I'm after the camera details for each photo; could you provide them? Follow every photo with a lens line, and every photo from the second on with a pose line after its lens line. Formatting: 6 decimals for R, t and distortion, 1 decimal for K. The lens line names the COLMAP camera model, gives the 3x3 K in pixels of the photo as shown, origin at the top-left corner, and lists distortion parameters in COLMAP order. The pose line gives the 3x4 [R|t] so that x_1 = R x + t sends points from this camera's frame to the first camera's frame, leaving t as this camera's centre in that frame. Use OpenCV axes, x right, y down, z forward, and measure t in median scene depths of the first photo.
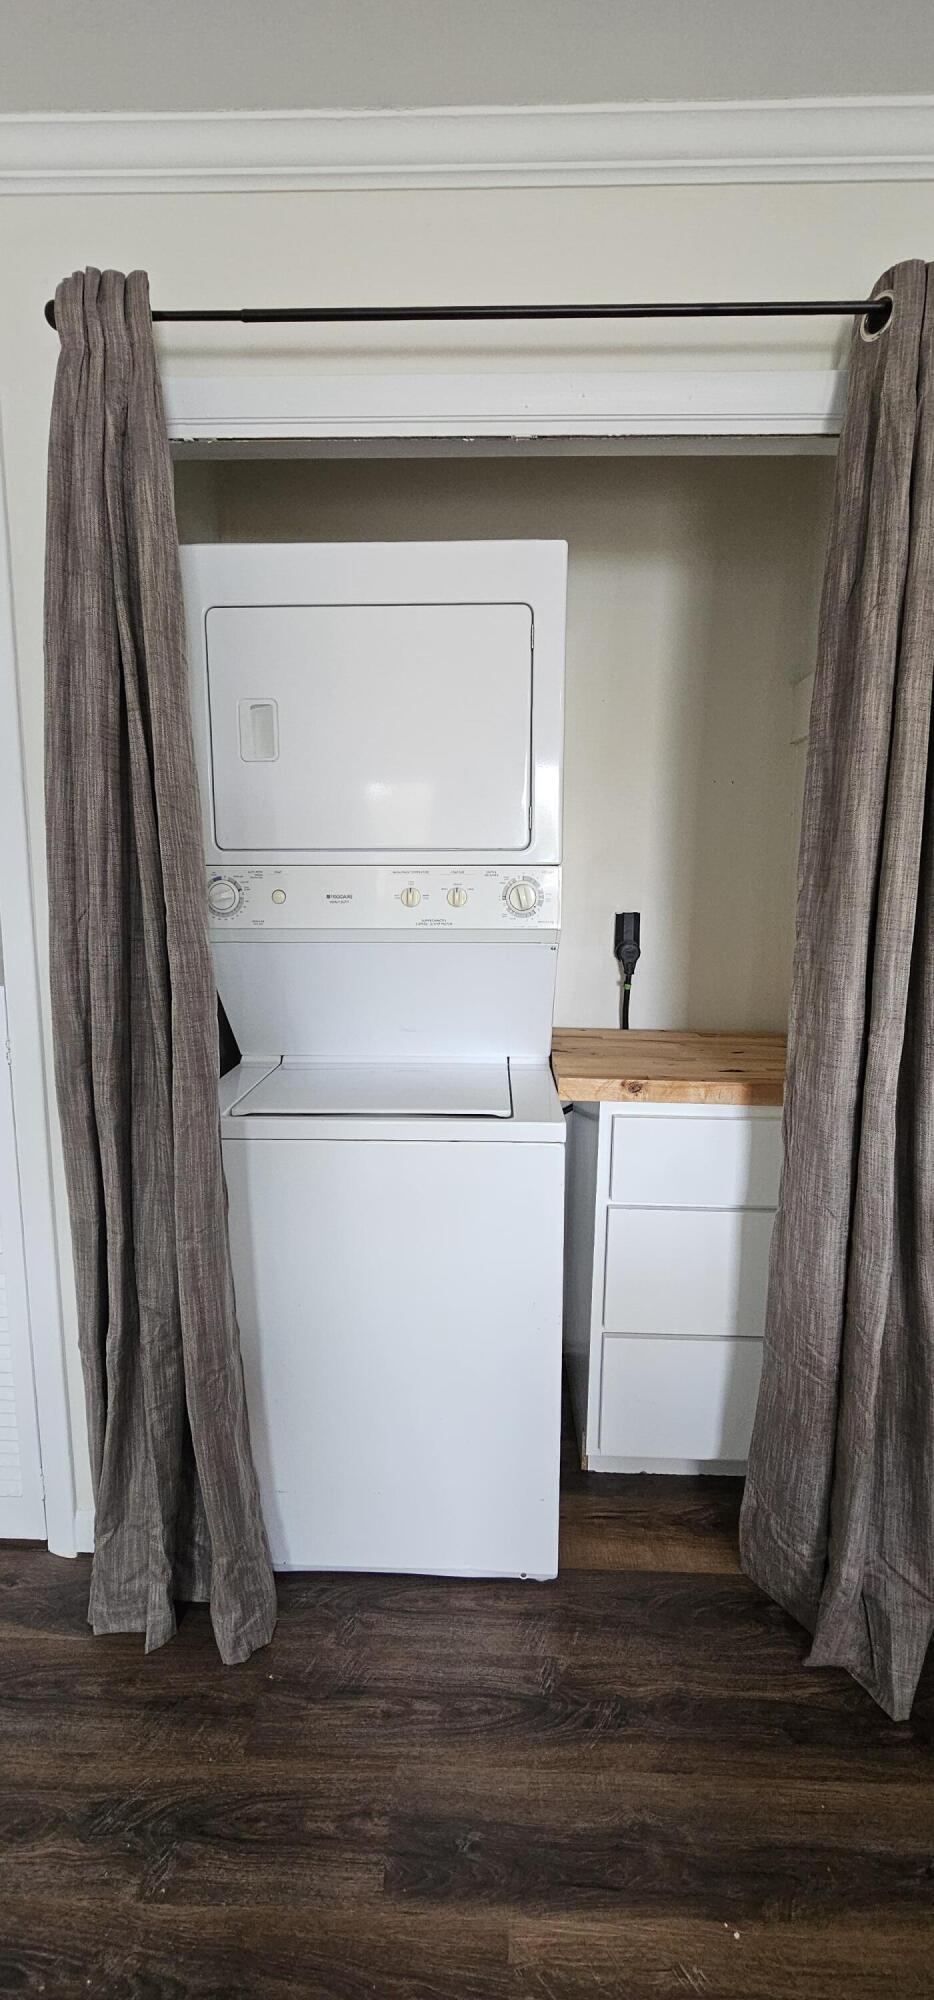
lens RADIAL K [[817.0, 0, 472.5], [0, 817.0, 1006.5], [0, 0, 1]] dist [-0.001135, -0.000115]
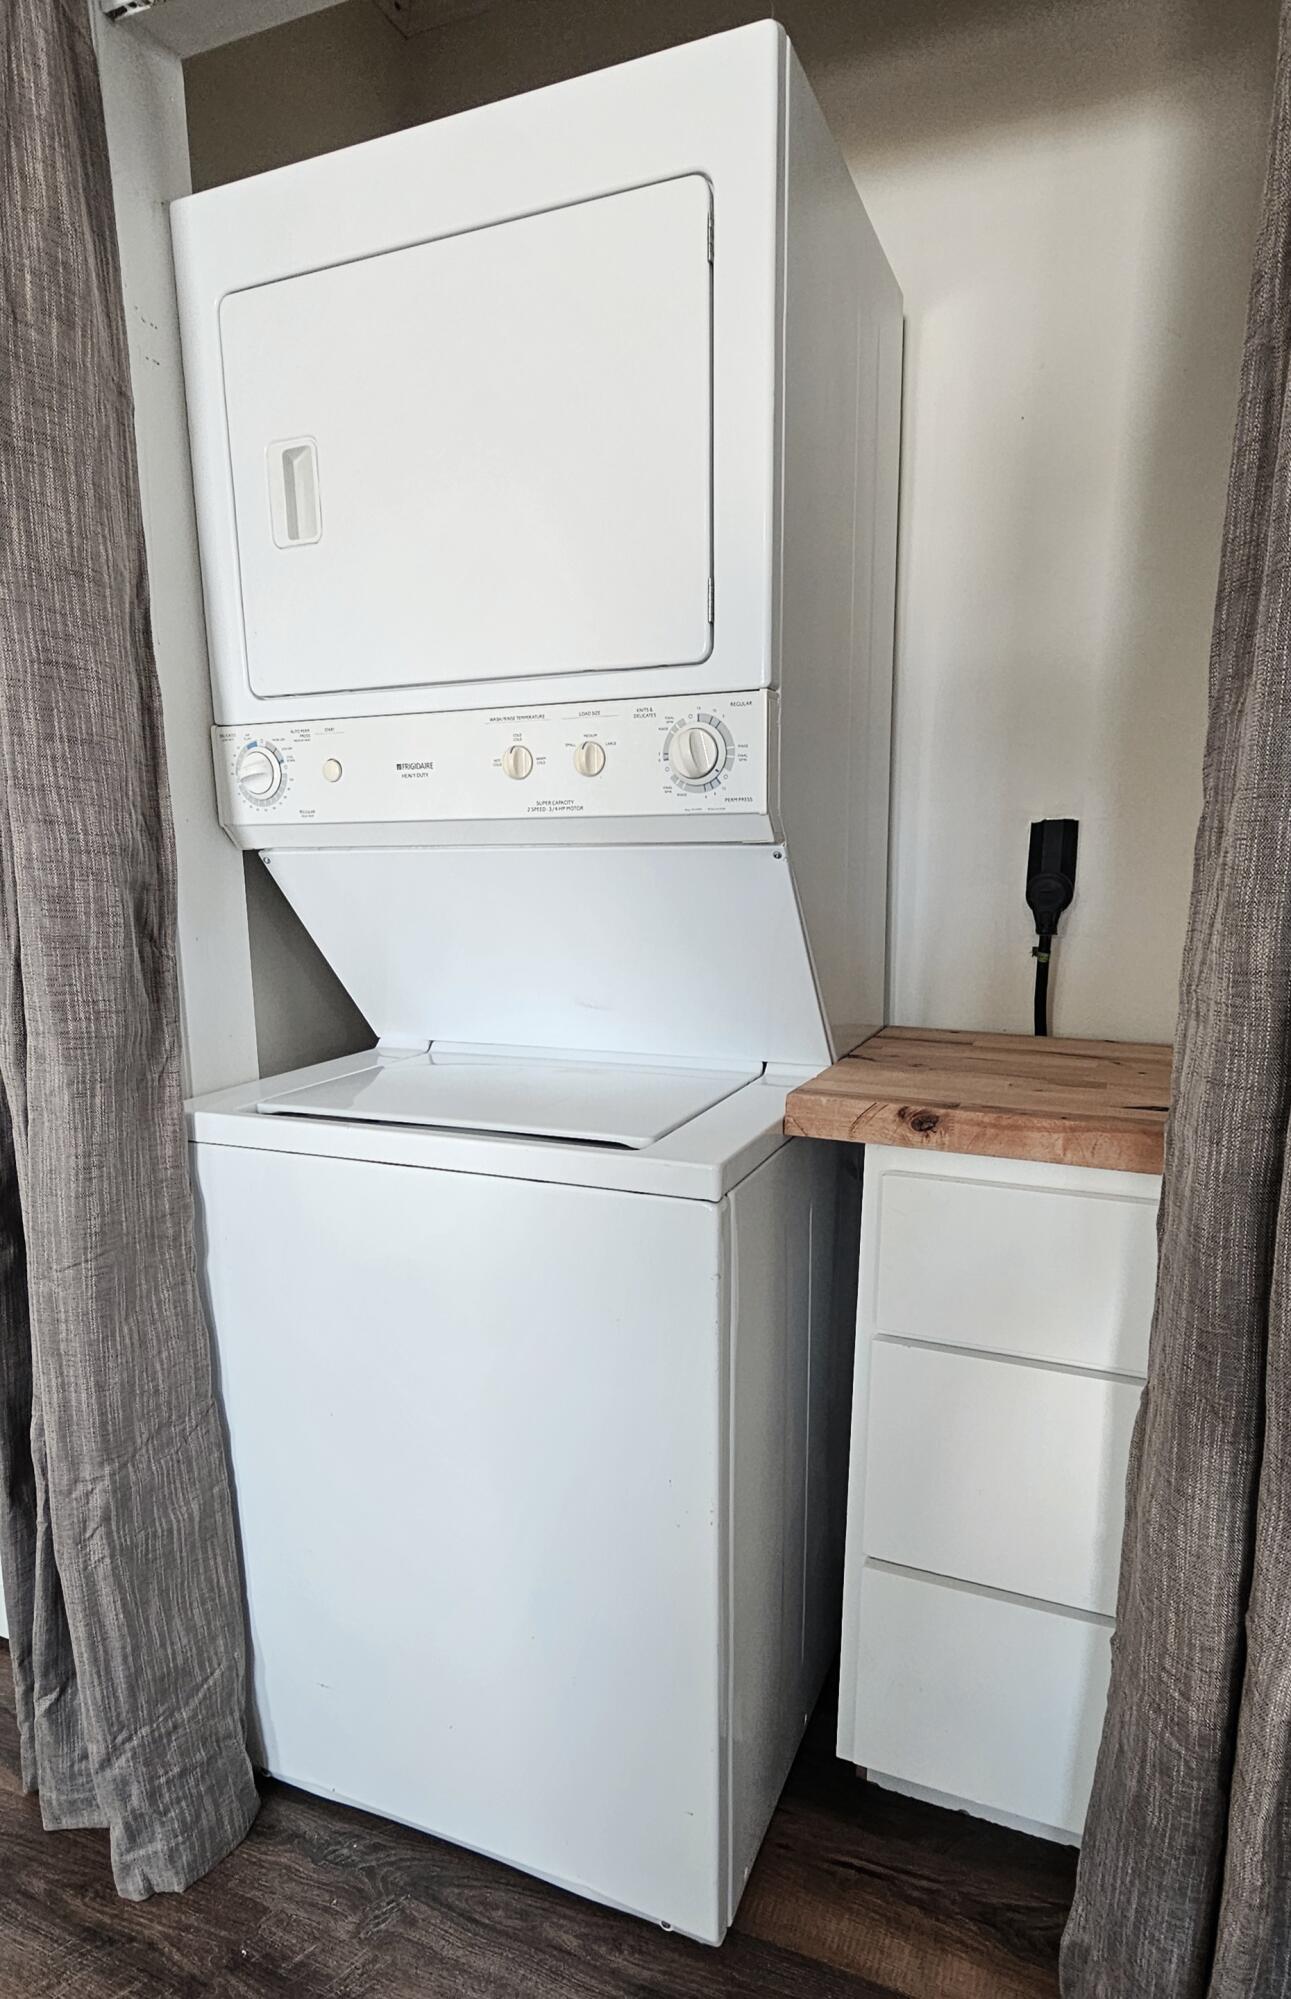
lens RADIAL K [[1132.1, 0, 665.4], [0, 1132.1, 1105.8], [0, 0, 1]] dist [-0.003699, 0.000932]
pose [[0.931204, 0.069022, -0.357904, 0.326186], [-0.047278, 0.996485, 0.069162, 0.049131], [0.361419, -0.047483, 0.931193, 0.273251]]
